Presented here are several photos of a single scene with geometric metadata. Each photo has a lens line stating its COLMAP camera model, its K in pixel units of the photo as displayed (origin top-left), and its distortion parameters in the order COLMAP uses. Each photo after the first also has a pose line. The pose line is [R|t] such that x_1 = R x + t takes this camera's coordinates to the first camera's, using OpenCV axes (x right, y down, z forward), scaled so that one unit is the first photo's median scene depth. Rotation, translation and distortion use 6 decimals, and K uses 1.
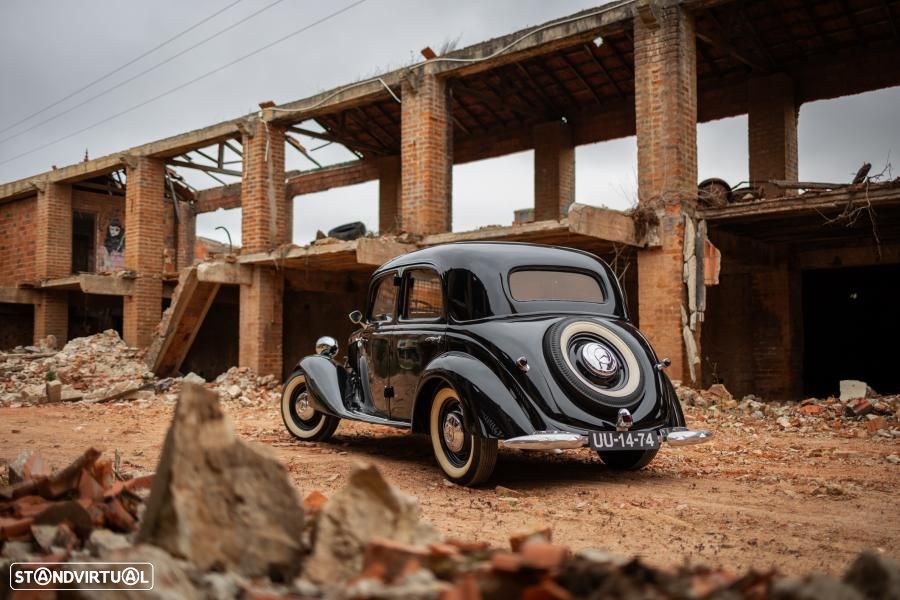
lens RADIAL K [[902.6, 0, 450.0], [0, 902.6, 300.0], [0, 0, 1]] dist [0.009276, 0.005242]
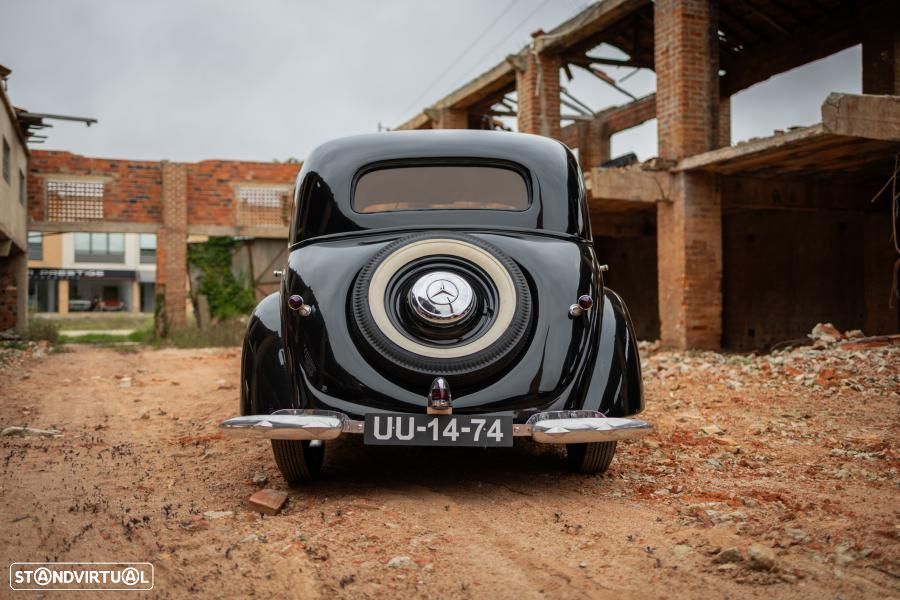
lens RADIAL K [[902.6, 0, 450.0], [0, 902.6, 300.0], [0, 0, 1]] dist [0.009276, 0.005242]
pose [[0.889214, -0.015463, -0.457230, 0.159207], [0.038048, 0.998466, 0.040228, 0.015318], [0.455906, -0.053168, 0.888438, 0.159688]]
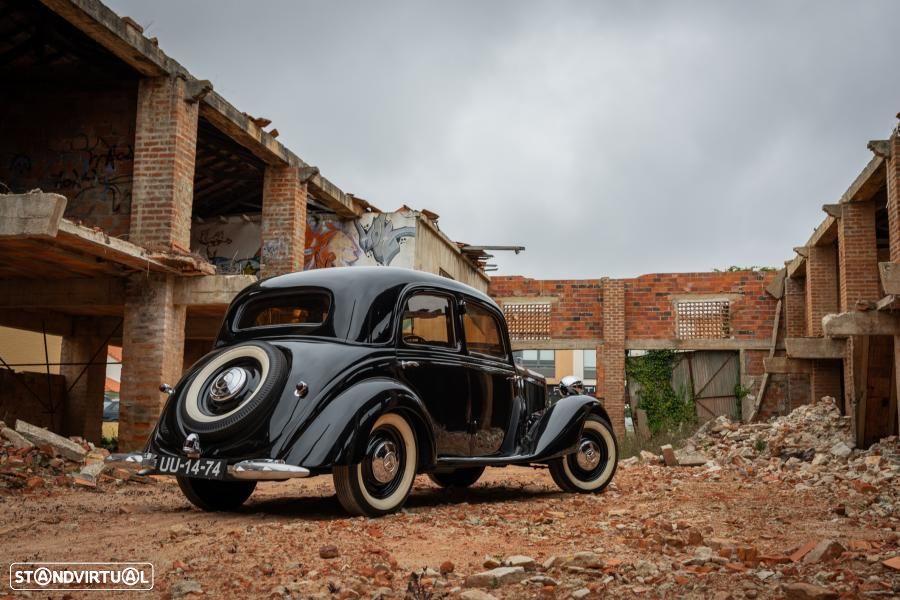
lens RADIAL K [[978.4, 0, 459.4], [0, 978.4, 296.0], [0, 0, 1]] dist [-0.000106, 0.009167]
pose [[0.497172, -0.116355, -0.859815, 0.411949], [0.041825, 0.993029, -0.110198, 0.034482], [0.866644, 0.018826, 0.498572, 0.245642]]
